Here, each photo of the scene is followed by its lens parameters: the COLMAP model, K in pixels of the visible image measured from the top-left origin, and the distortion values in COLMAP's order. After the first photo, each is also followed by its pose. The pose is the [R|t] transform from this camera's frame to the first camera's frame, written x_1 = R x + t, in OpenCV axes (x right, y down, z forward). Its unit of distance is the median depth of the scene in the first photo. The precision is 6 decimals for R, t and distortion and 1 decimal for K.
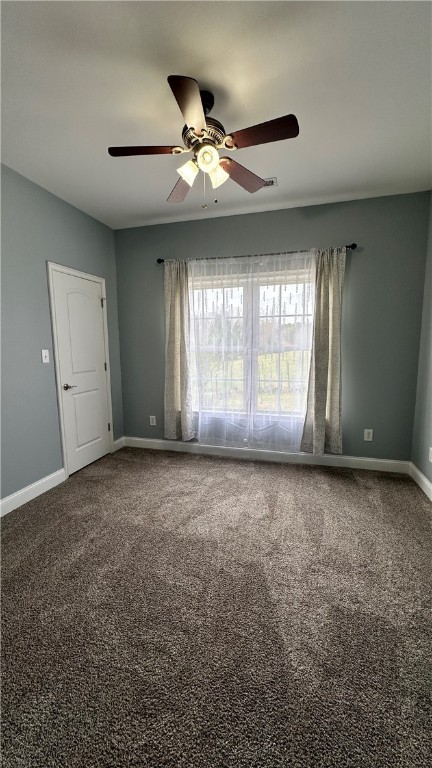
lens RADIAL K [[306.6, 0, 216.0], [0, 306.6, 384.0], [0, 0, 1]] dist [-0.000528, 0.000213]
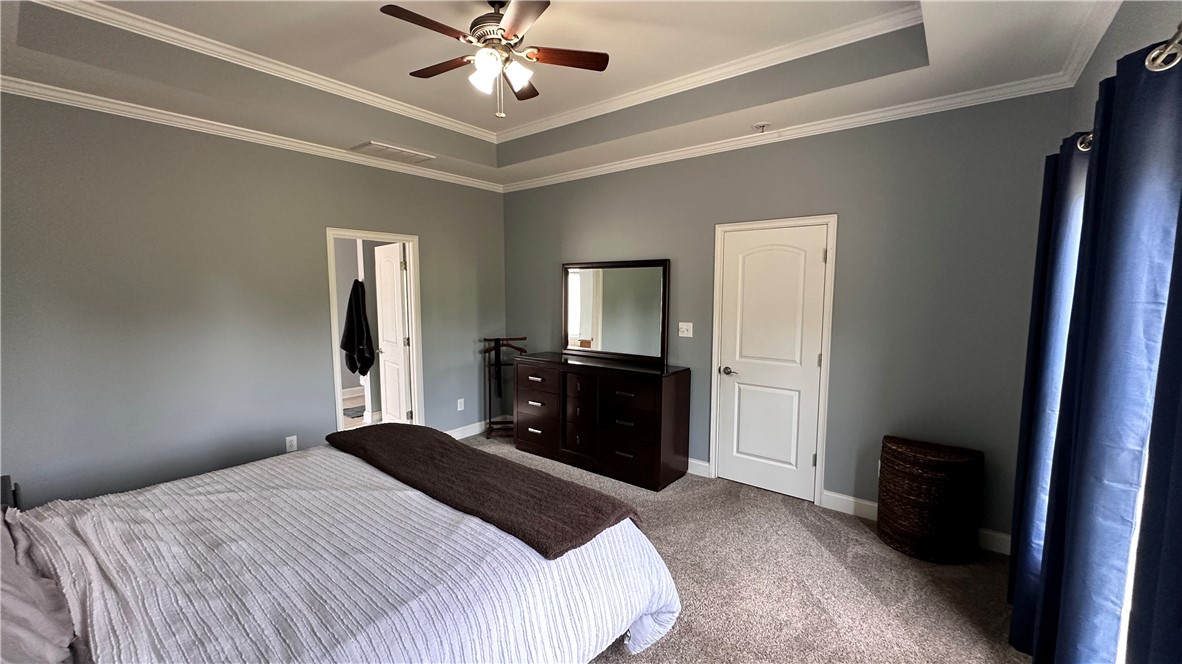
lens RADIAL K [[471.9, 0, 591.0], [0, 471.9, 332.0], [0, 0, 1]] dist [-0.000528, 0.000213]
pose [[-0.370934, 0.097699, -0.923506, 0.800732], [-0.121275, 0.980838, 0.152476, -0.240636], [0.920707, 0.168556, -0.351977, 1.105427]]
